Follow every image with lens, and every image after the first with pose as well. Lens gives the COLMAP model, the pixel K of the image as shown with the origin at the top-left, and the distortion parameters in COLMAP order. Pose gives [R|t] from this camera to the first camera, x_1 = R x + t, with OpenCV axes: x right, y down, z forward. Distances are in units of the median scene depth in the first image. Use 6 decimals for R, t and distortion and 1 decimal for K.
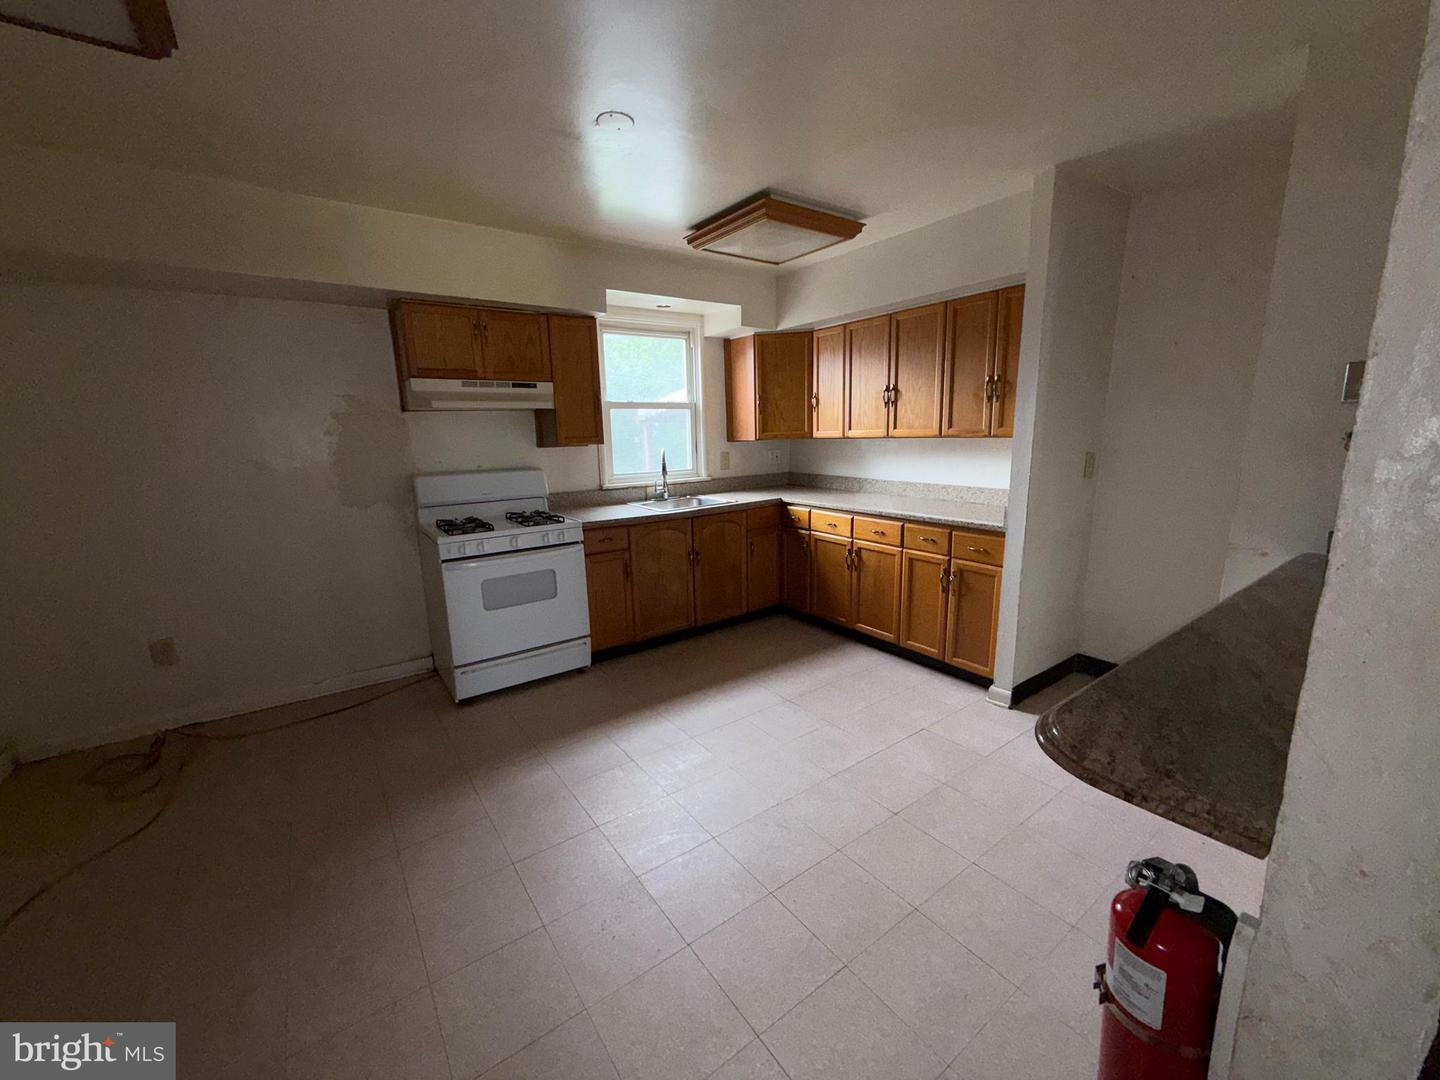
lens RADIAL K [[578.9, 0, 716.0], [0, 578.9, 534.3], [0, 0, 1]] dist [0.001070, 0.000050]
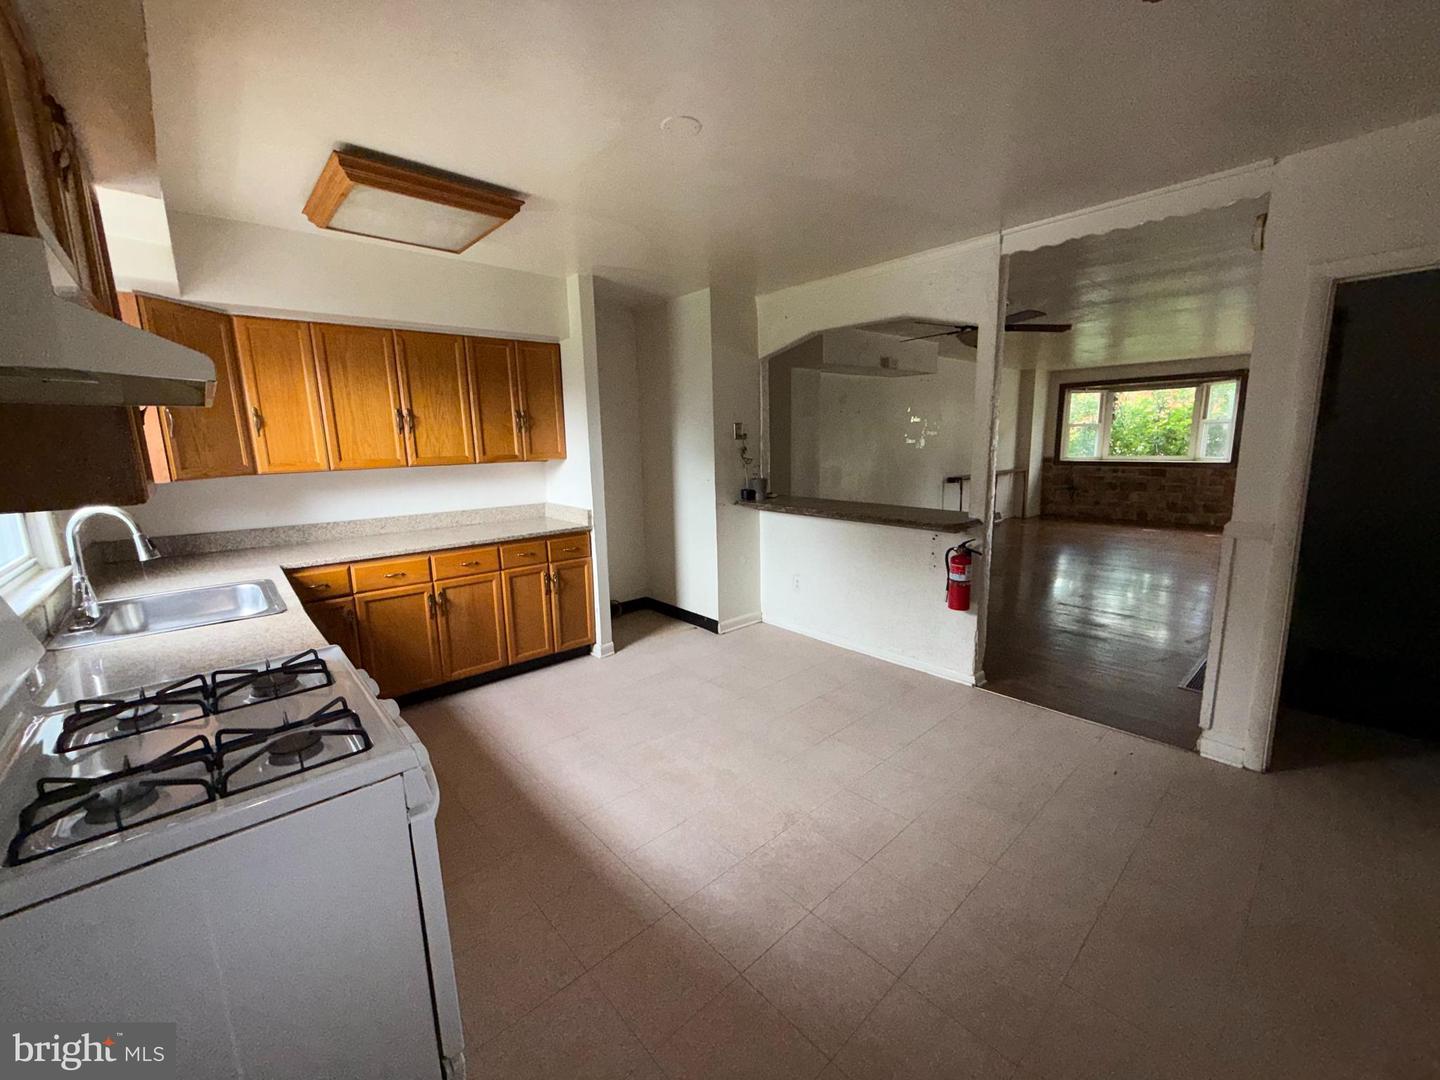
lens RADIAL K [[578.9, 0, 717.2], [0, 578.9, 541.9], [0, 0, 1]] dist [0.001070, 0.000050]
pose [[-0.102691, -0.152787, 0.982909, -0.686636], [0.203111, 0.964094, 0.171082, -0.117596], [-0.973756, 0.217208, -0.067971, 0.650573]]
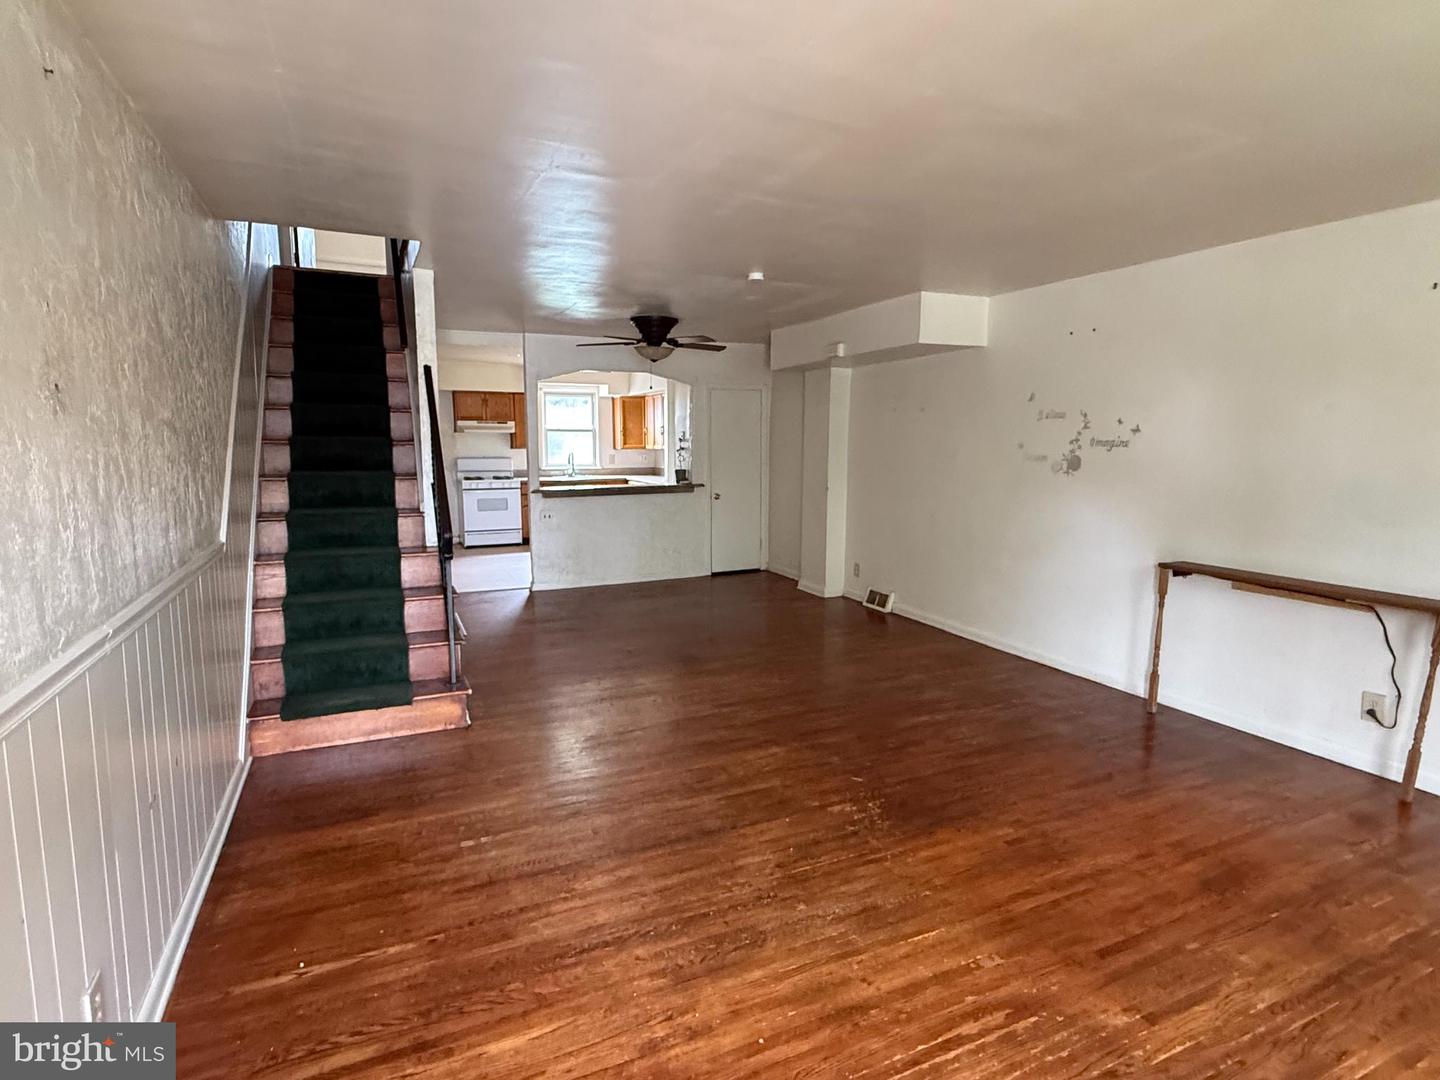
lens RADIAL K [[753.4, 0, 723.3], [0, 753.4, 538.8], [0, 0, 1]] dist [0.002178, 0.000065]
pose [[0.980396, 0.047093, -0.191329, 1.147760], [-0.057291, 0.997197, -0.048122, 0.310038], [0.188526, 0.058140, 0.980346, -1.801913]]
